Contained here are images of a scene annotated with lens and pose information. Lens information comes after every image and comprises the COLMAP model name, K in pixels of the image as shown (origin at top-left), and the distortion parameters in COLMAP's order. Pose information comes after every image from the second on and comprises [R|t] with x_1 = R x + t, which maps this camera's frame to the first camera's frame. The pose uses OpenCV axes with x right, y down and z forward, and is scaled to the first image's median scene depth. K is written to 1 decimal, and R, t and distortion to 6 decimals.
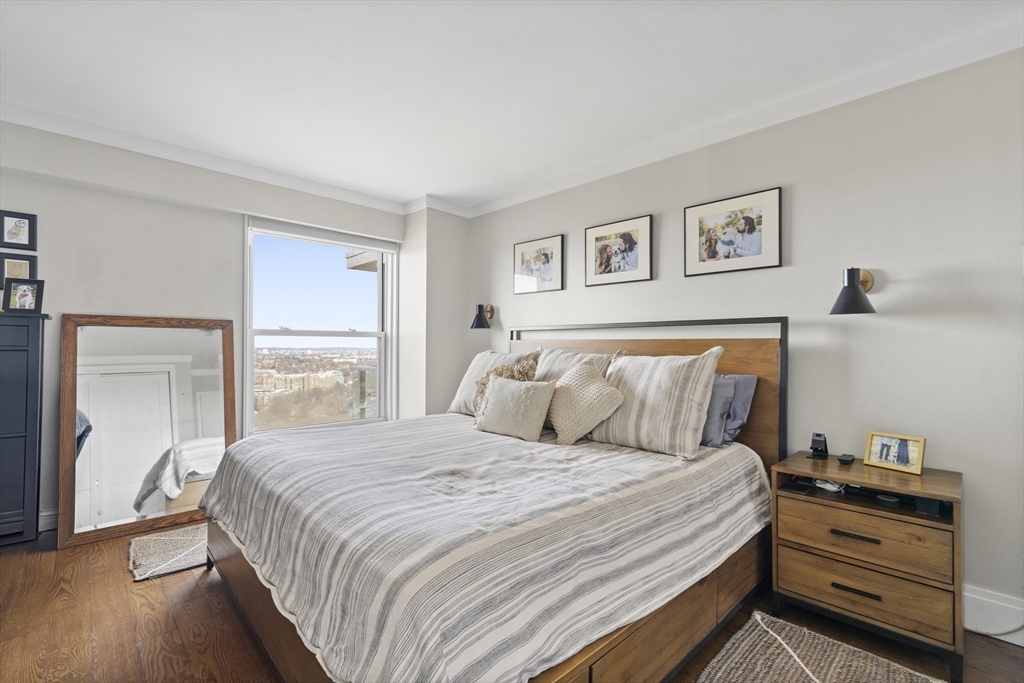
lens RADIAL K [[455.8, 0, 512.0], [0, 455.8, 341.5], [0, 0, 1]] dist [-0.000612, 0.000090]
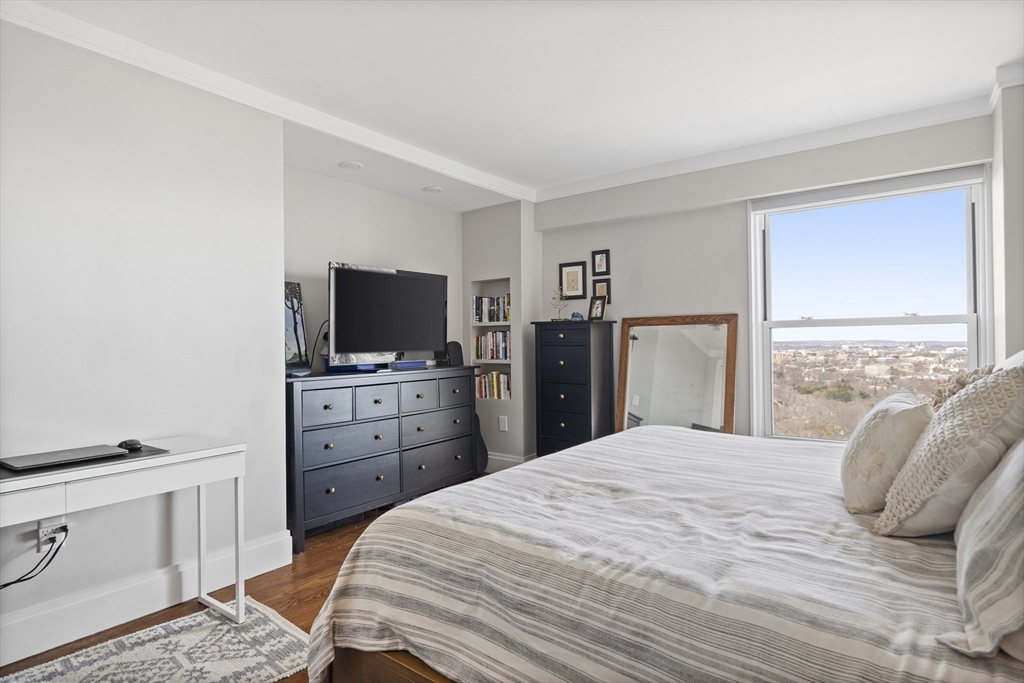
lens RADIAL K [[540.0, 0, 512.0], [0, 540.0, 341.5], [0, 0, 1]] dist [0.000053, -0.000387]
pose [[0.152925, -0.008305, -0.988203, 0.921411], [0.023326, 0.999716, -0.004792, 0.014144], [0.987962, -0.022318, 0.153076, 0.727326]]
